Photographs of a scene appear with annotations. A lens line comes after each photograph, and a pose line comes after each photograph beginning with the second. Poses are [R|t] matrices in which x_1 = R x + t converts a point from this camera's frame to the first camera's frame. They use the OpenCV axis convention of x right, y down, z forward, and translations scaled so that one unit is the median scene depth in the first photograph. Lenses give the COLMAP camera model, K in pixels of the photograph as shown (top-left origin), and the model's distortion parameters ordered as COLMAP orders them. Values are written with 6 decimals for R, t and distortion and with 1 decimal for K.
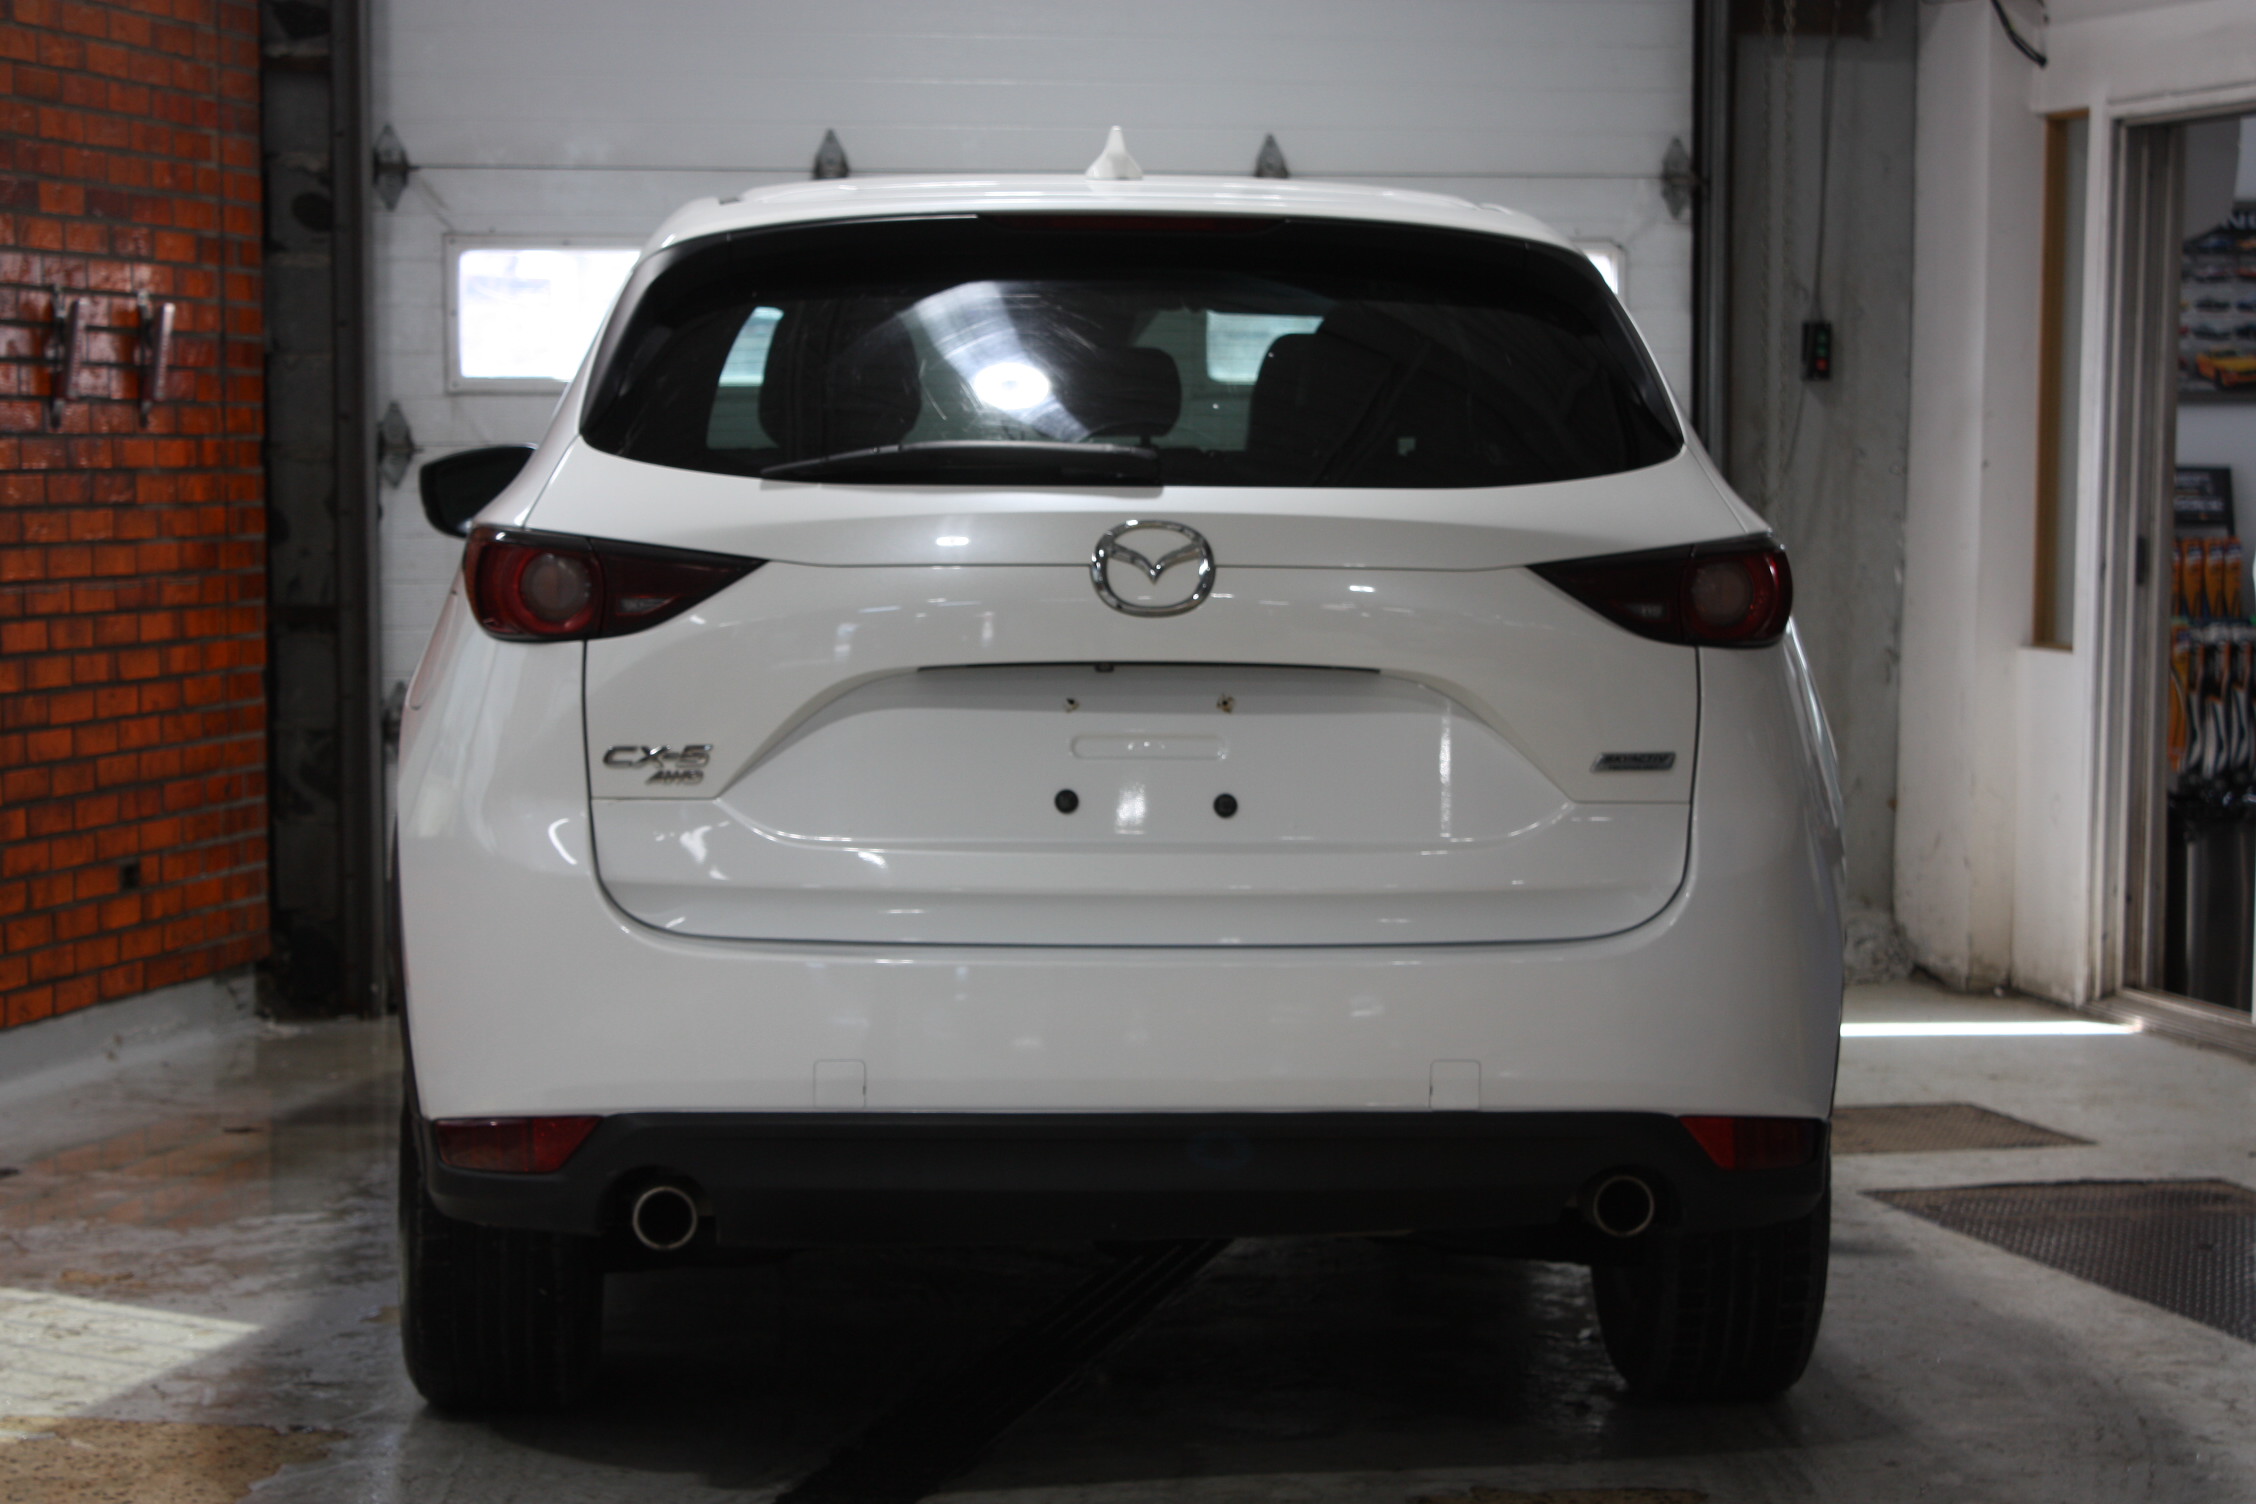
lens RADIAL K [[4819.8, 0, 1128.0], [0, 4819.8, 752.0], [0, 0, 1]] dist [0.078437, -0.321086]
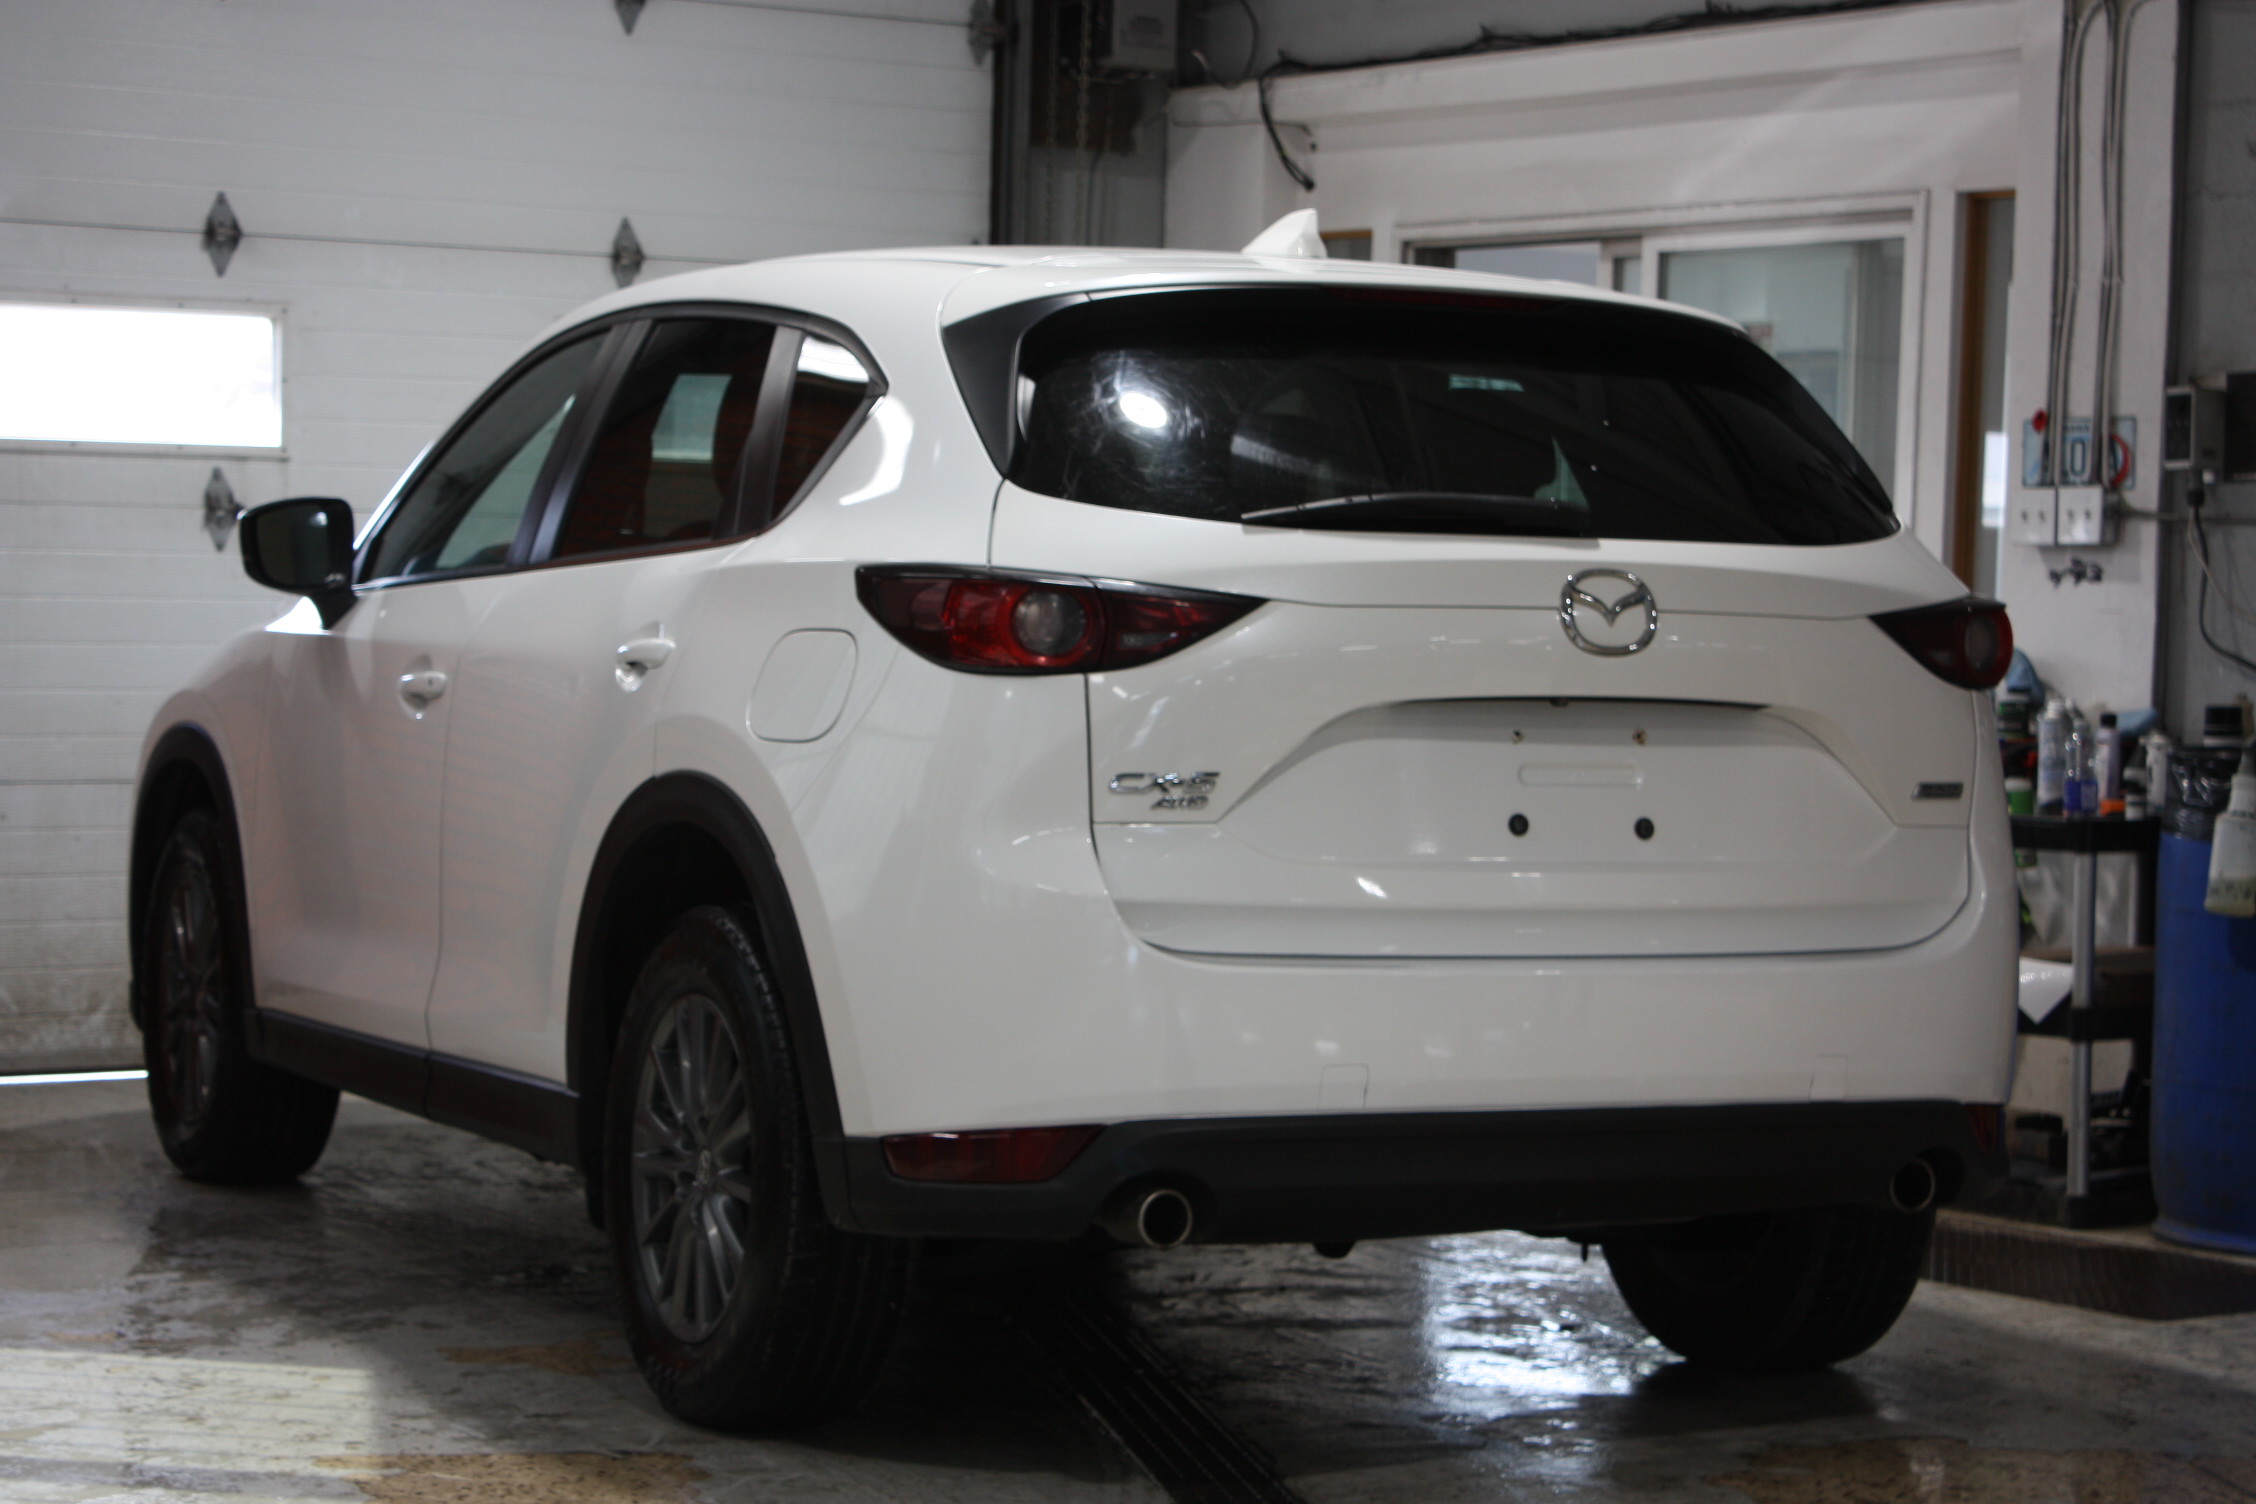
lens RADIAL K [[4819.8, 0, 1128.0], [0, 4819.8, 752.0], [0, 0, 1]] dist [0.078437, -0.321086]
pose [[0.927290, 0.004822, 0.374312, -0.499233], [0.003804, 0.999744, -0.022302, 0.017624], [-0.374323, 0.022104, 0.927035, 0.019420]]
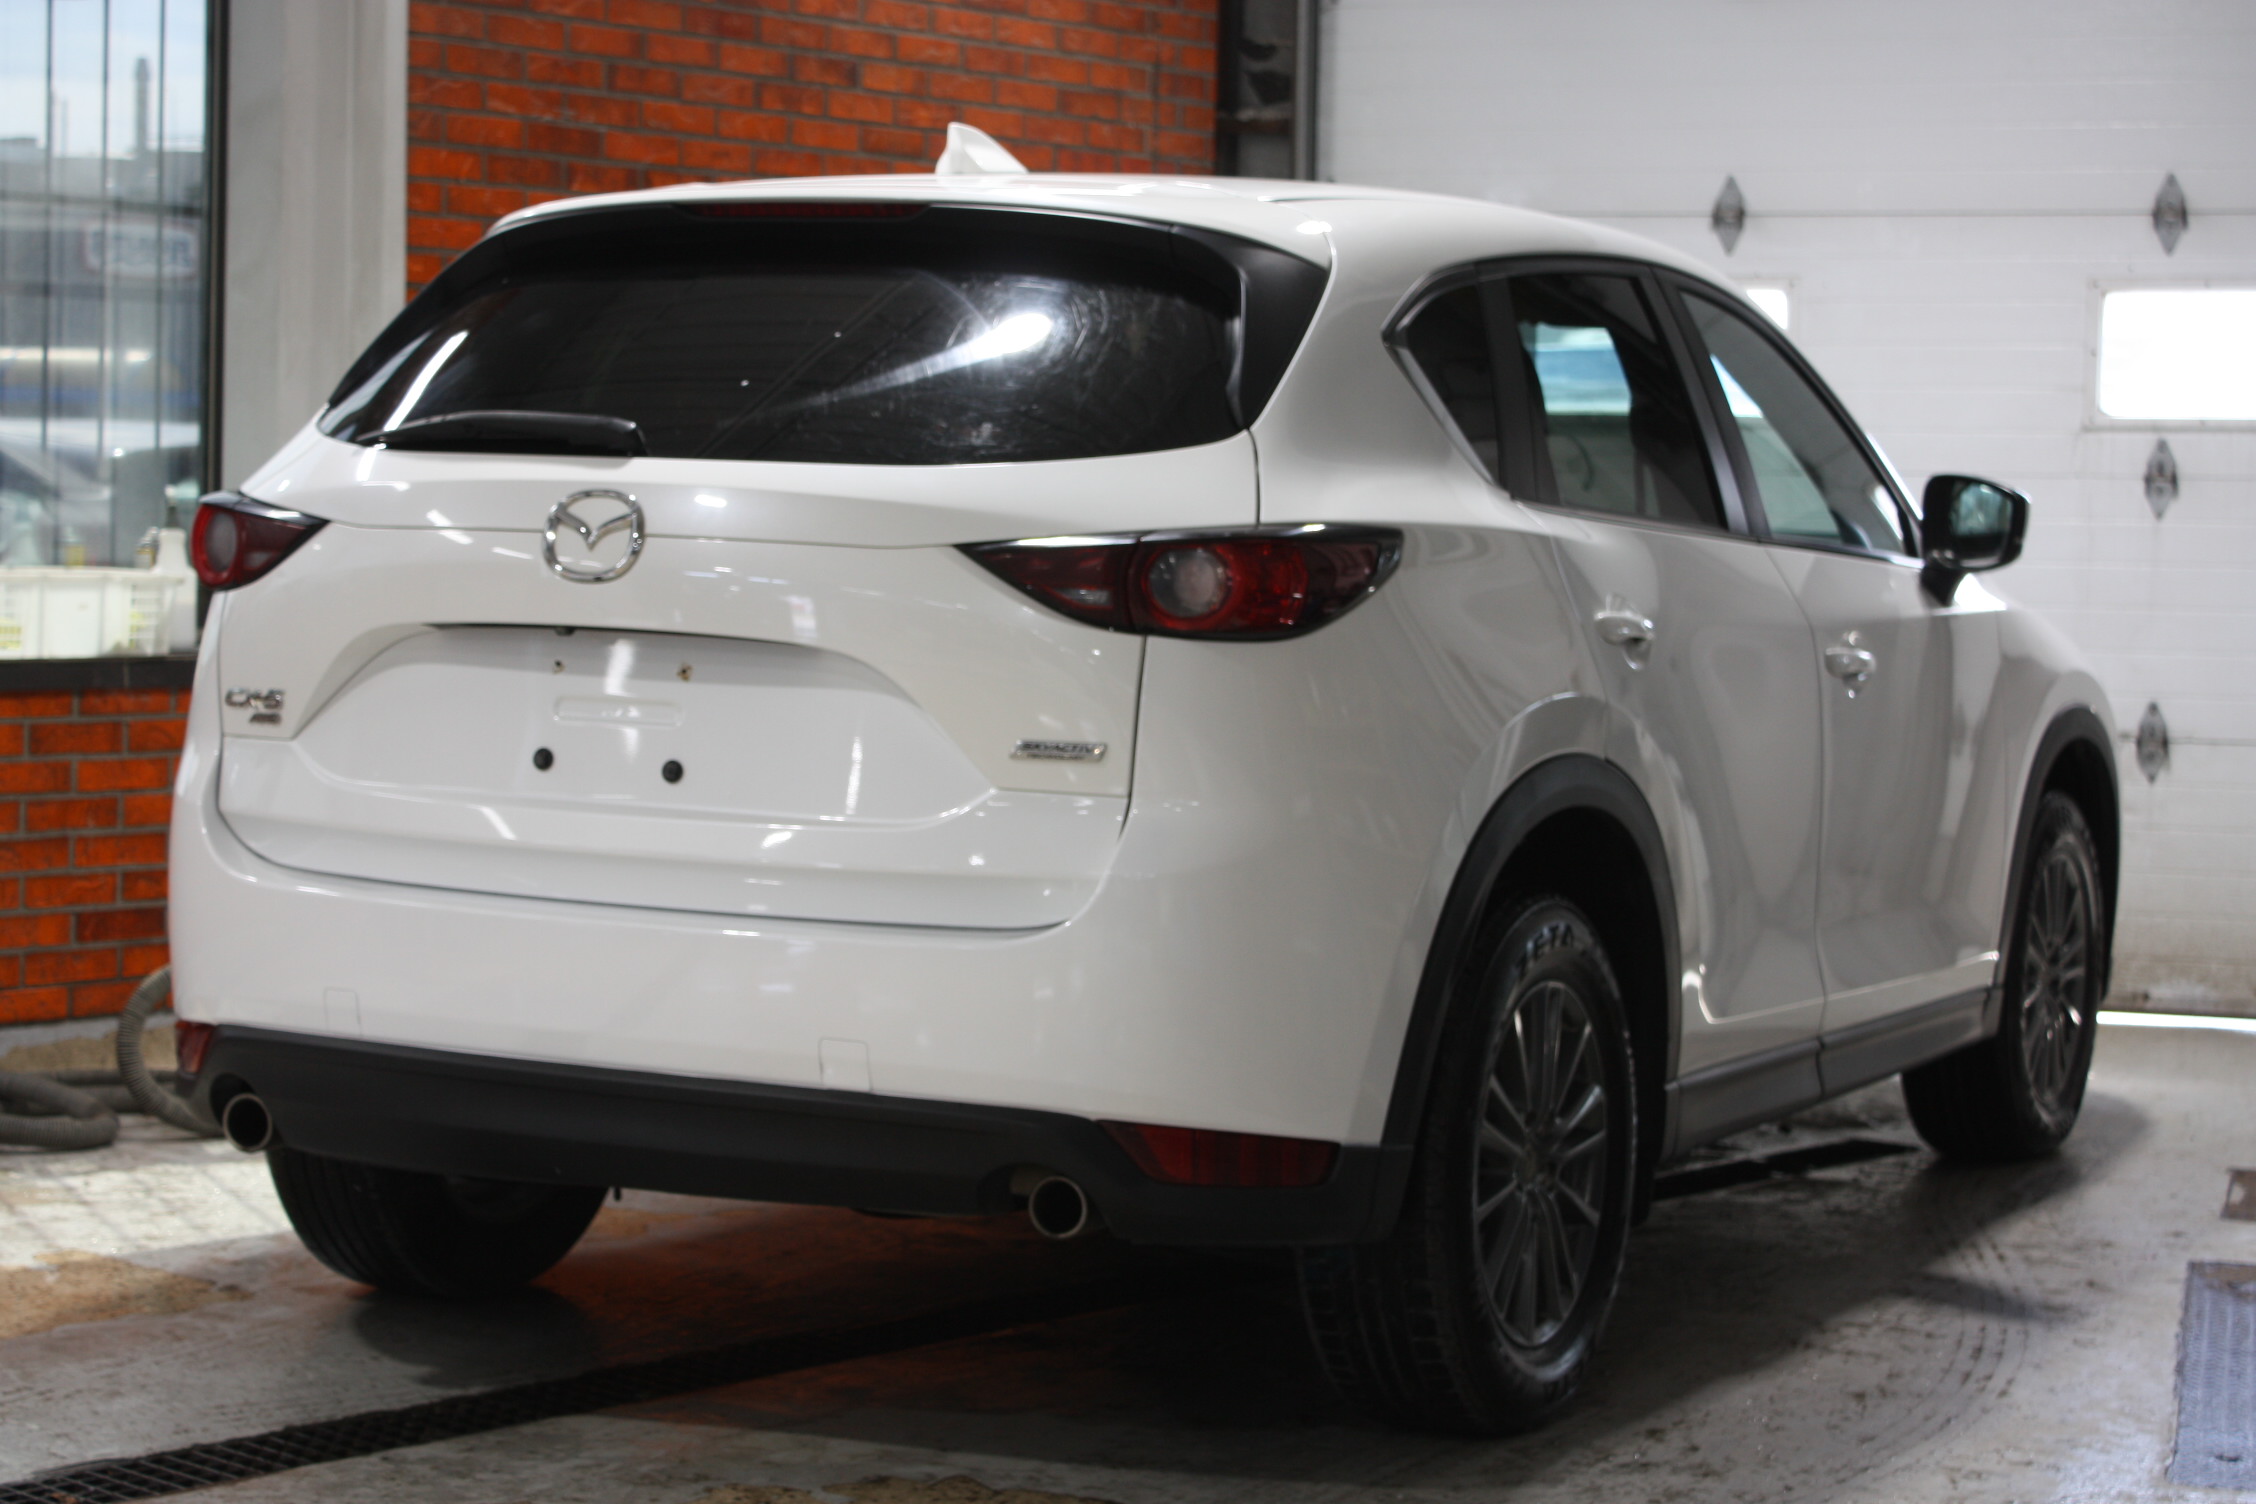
lens RADIAL K [[4112.6, 0, 1128.0], [0, 4112.6, 752.0], [0, 0, 1]] dist [0.036875, 0.034856]
pose [[0.868469, 0.050720, -0.493143, 0.528900], [-0.053780, 0.998521, 0.007985, -0.005120], [0.492818, 0.019586, 0.869912, 0.287818]]
